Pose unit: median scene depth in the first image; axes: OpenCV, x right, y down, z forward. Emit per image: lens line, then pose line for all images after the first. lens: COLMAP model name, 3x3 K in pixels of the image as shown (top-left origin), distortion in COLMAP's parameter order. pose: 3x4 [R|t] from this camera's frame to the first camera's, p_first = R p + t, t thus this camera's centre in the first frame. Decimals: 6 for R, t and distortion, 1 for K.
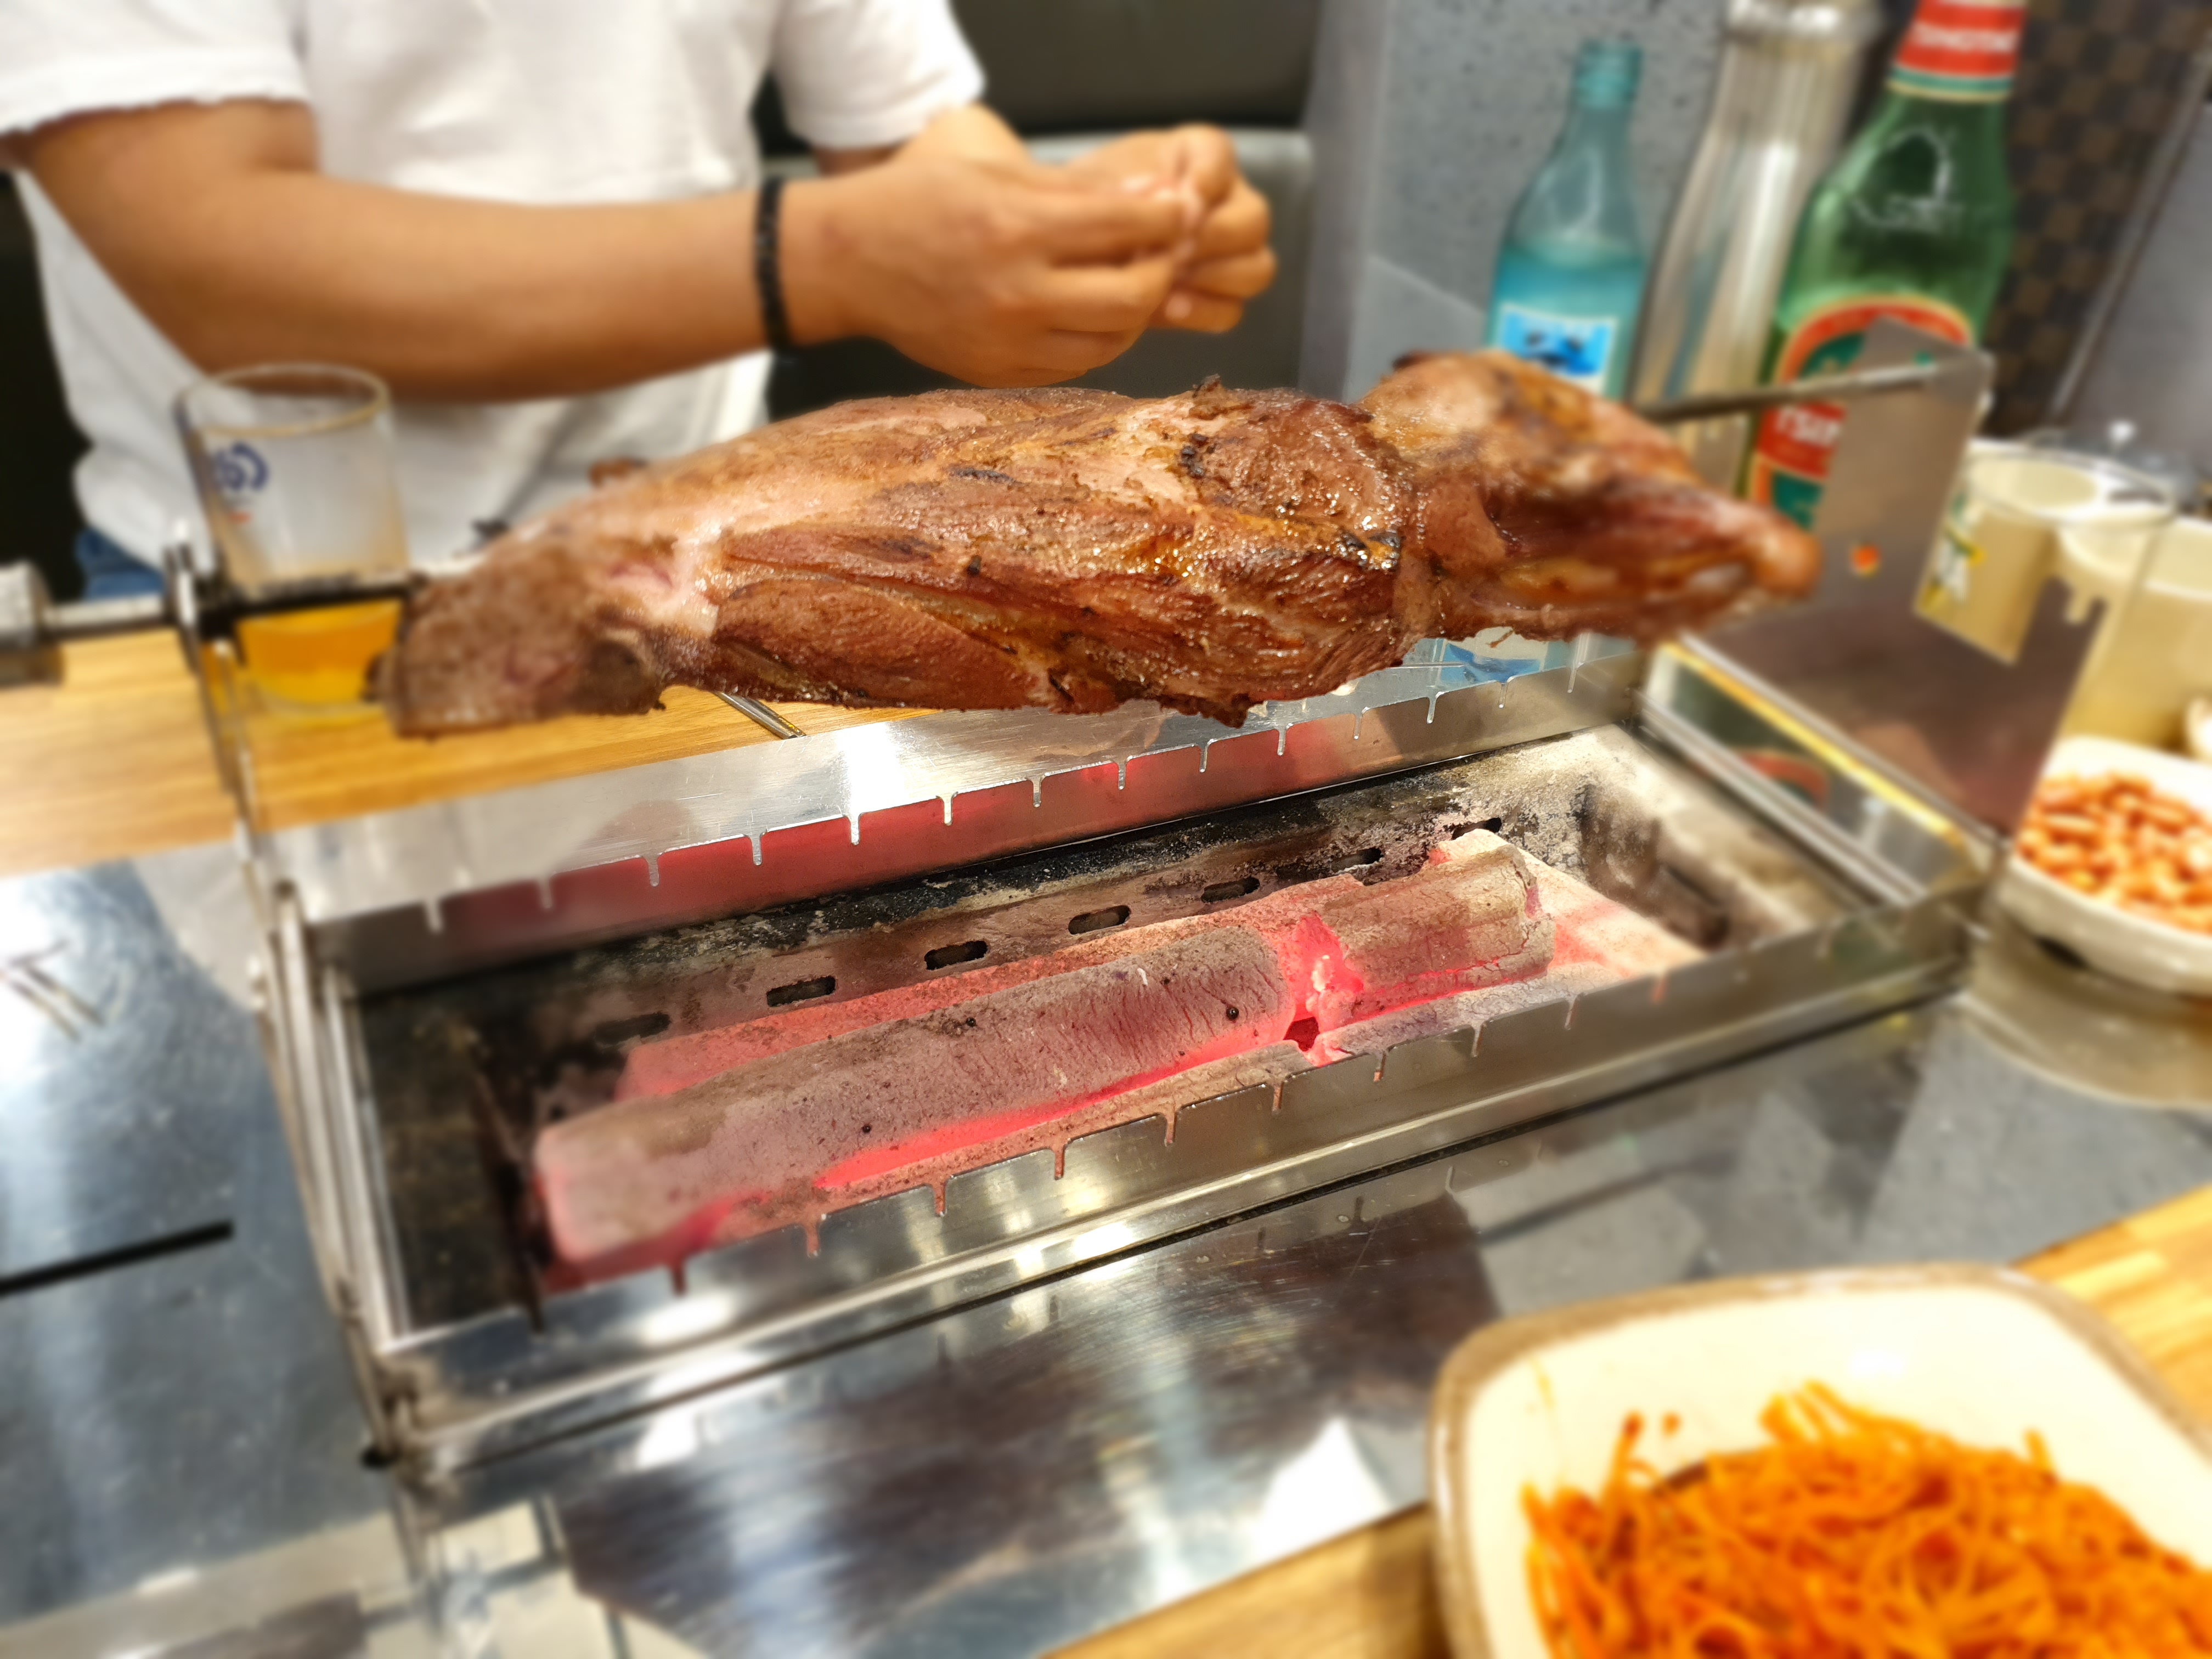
lens RADIAL K [[1737.1, 0, 1106.0], [0, 1737.1, 829.5], [0, 0, 1]] dist [0.031302, -0.008043]
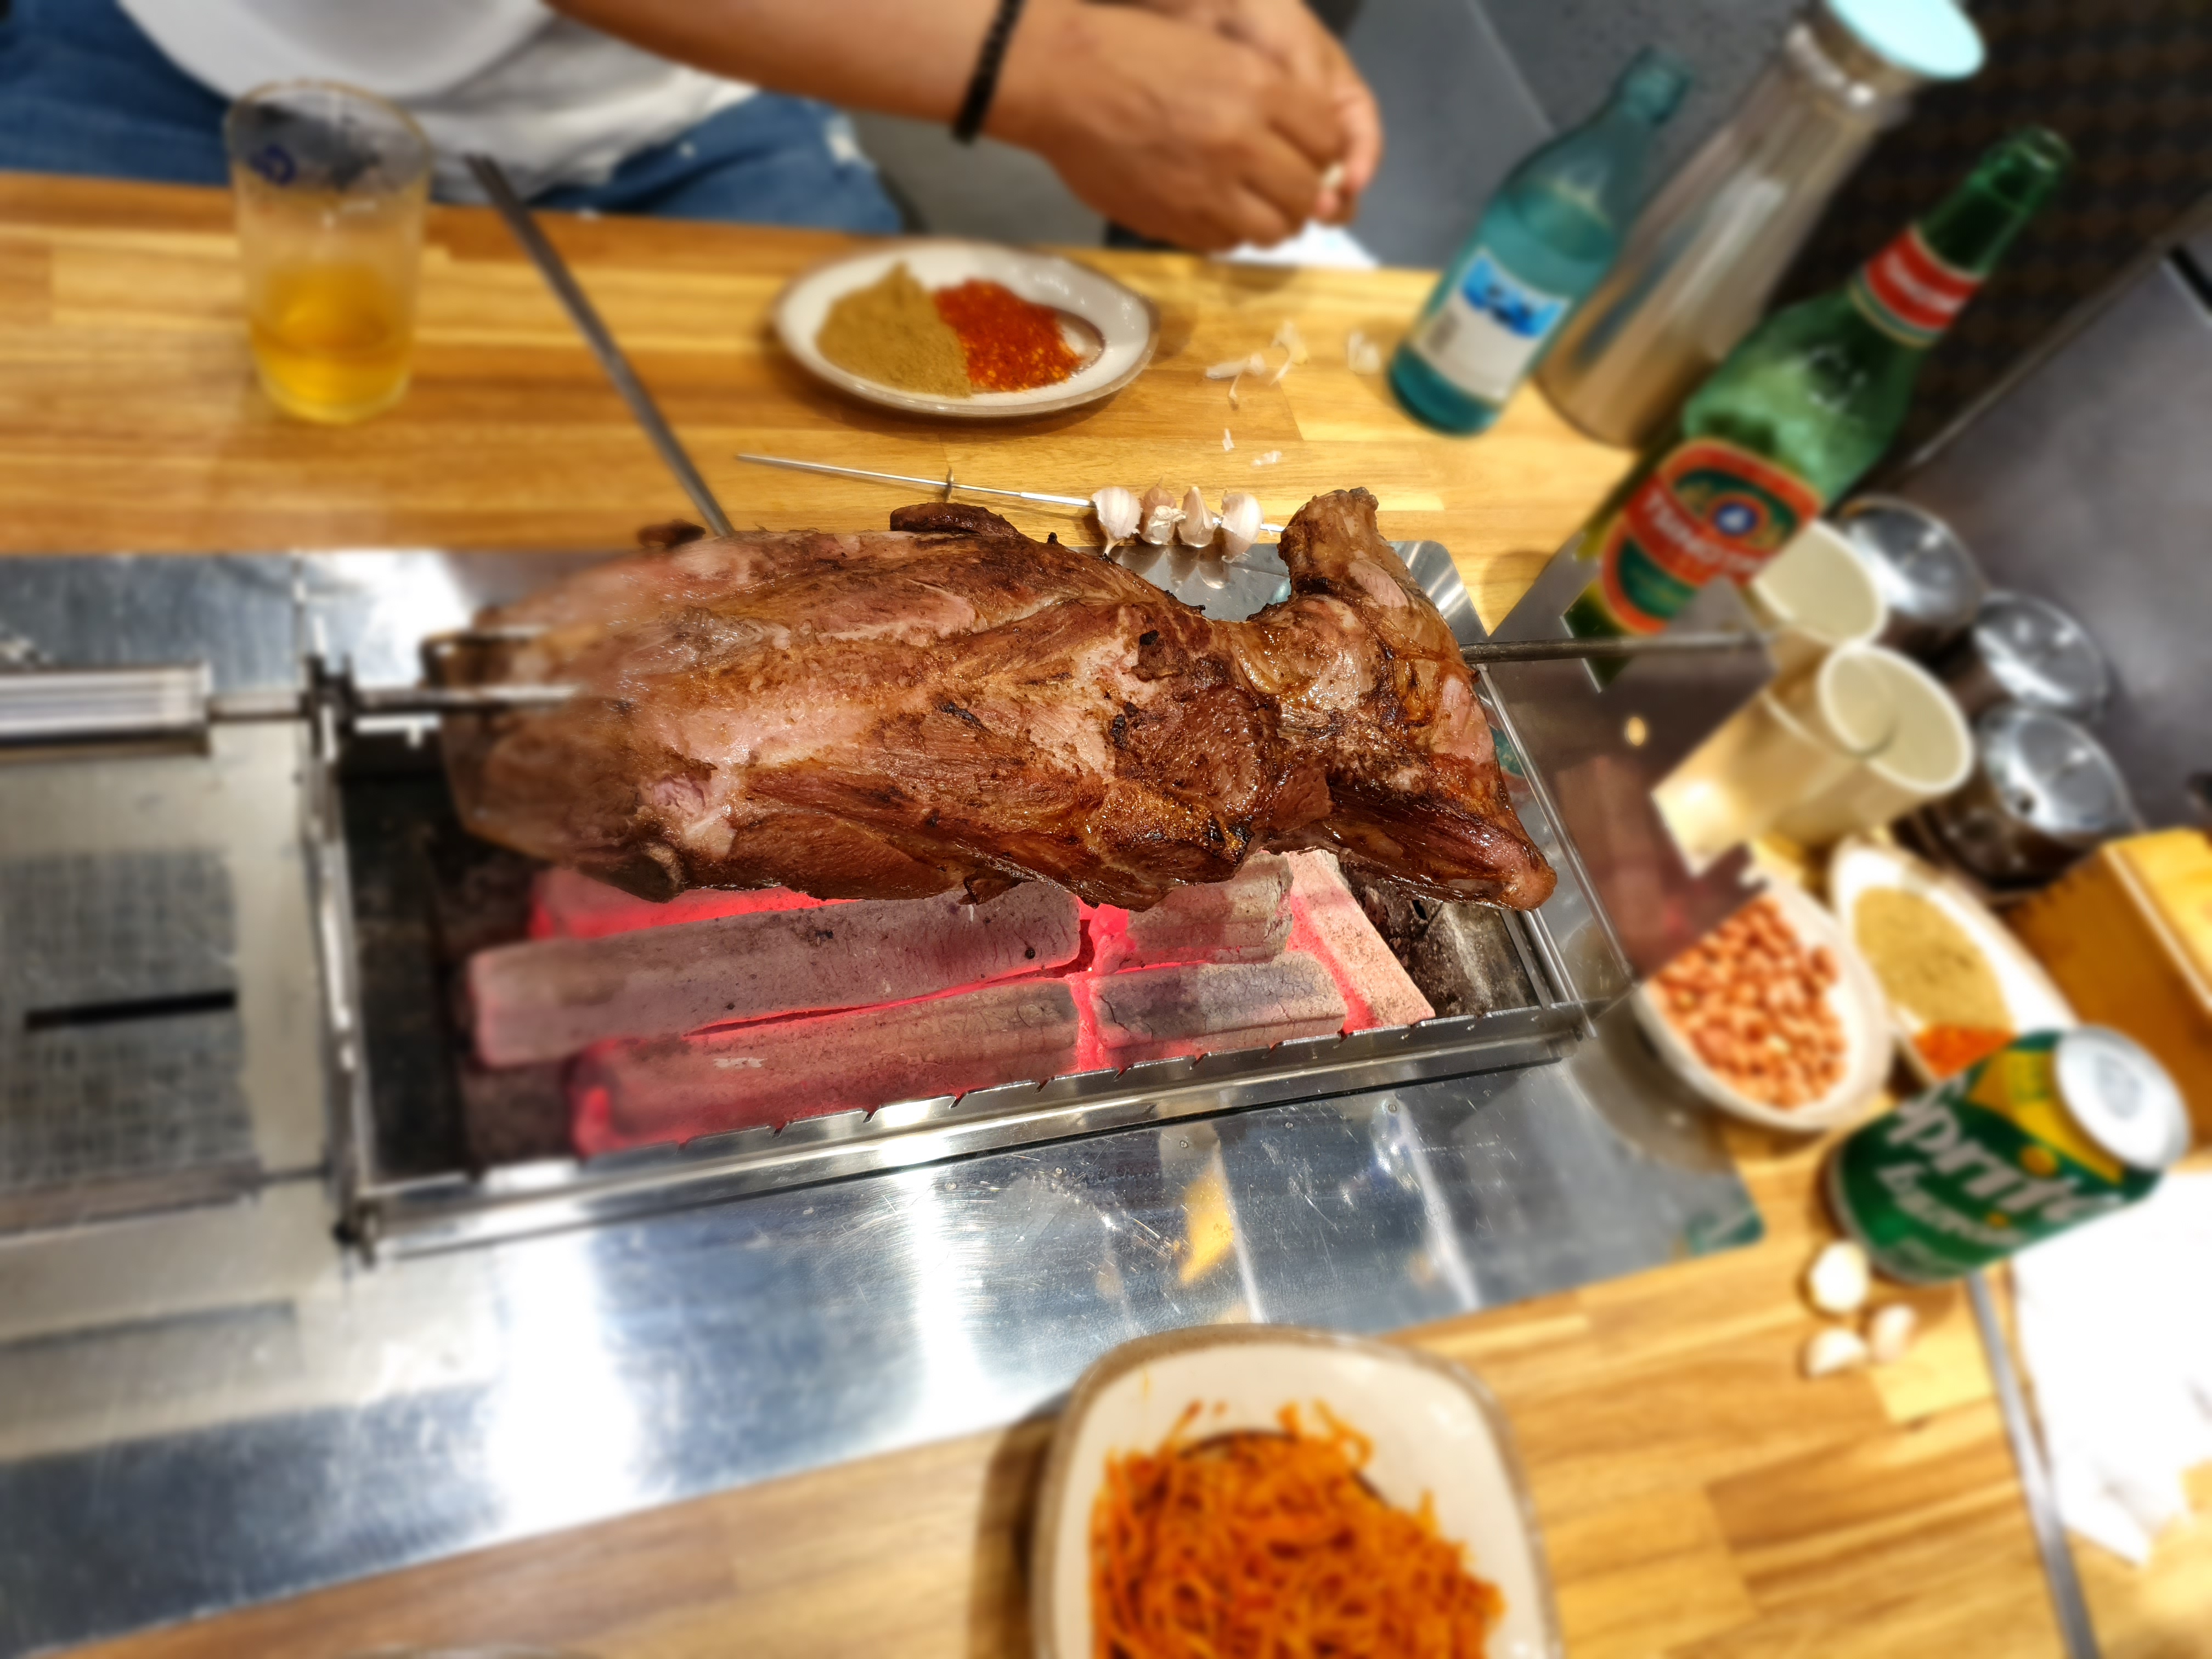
lens RADIAL K [[1756.4, 0, 1107.2], [0, 1756.4, 790.7], [0, 0, 1]] dist [0.137984, -0.149996]
pose [[0.948376, 0.267131, 0.170950, -0.168087], [-0.311001, 0.888942, 0.336245, -0.602781], [-0.062144, -0.372052, 0.926129, -0.212260]]
